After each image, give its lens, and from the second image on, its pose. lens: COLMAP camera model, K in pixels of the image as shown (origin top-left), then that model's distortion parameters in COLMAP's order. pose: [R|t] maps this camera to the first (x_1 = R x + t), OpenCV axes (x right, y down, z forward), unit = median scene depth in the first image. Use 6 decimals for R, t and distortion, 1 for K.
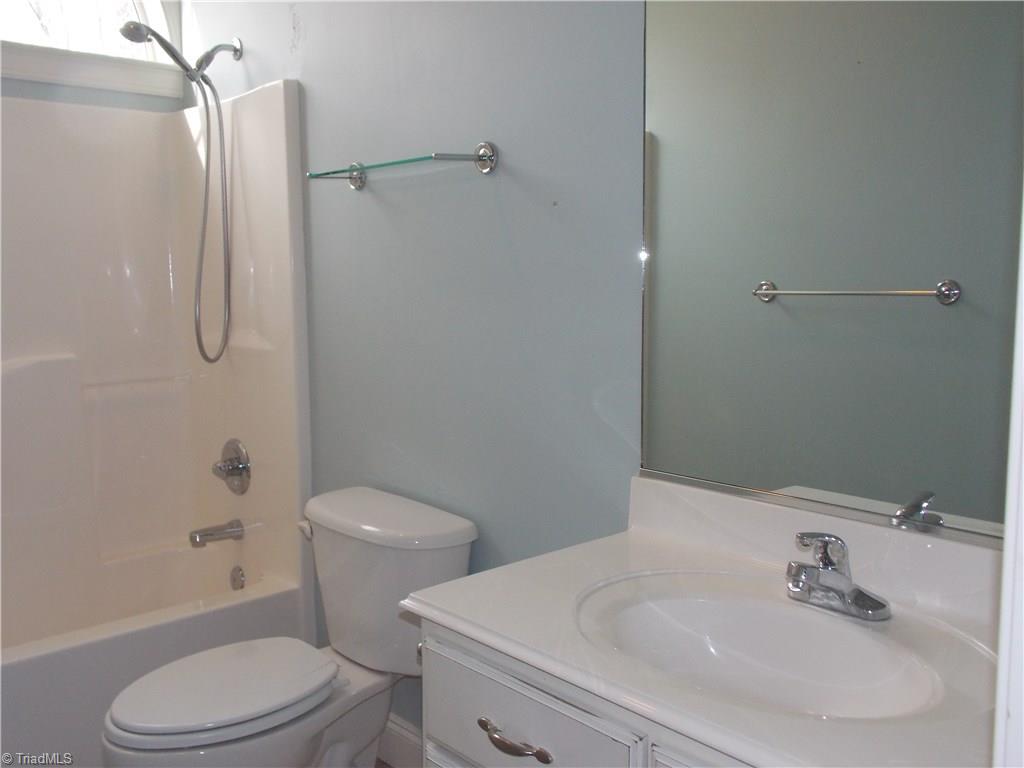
lens RADIAL K [[902.1, 0, 513.4], [0, 902.1, 386.9], [0, 0, 1]] dist [-0.009194, 0.012560]
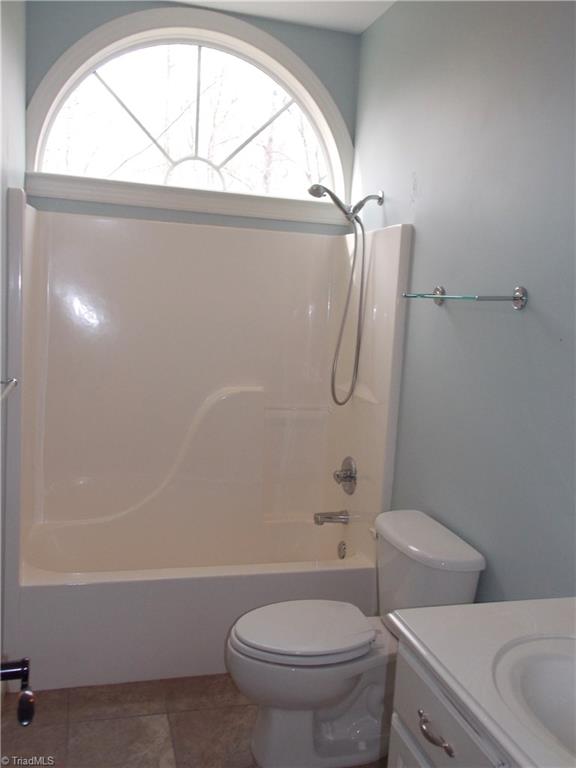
lens RADIAL K [[676.6, 0, 288.2], [0, 676.6, 381.9], [0, 0, 1]] dist [-0.009194, 0.012560]
pose [[0.885893, 0.108919, -0.450921, 0.095386], [-0.116917, 0.993090, 0.010182, -0.068355], [0.448914, 0.043700, 0.892506, -0.049371]]
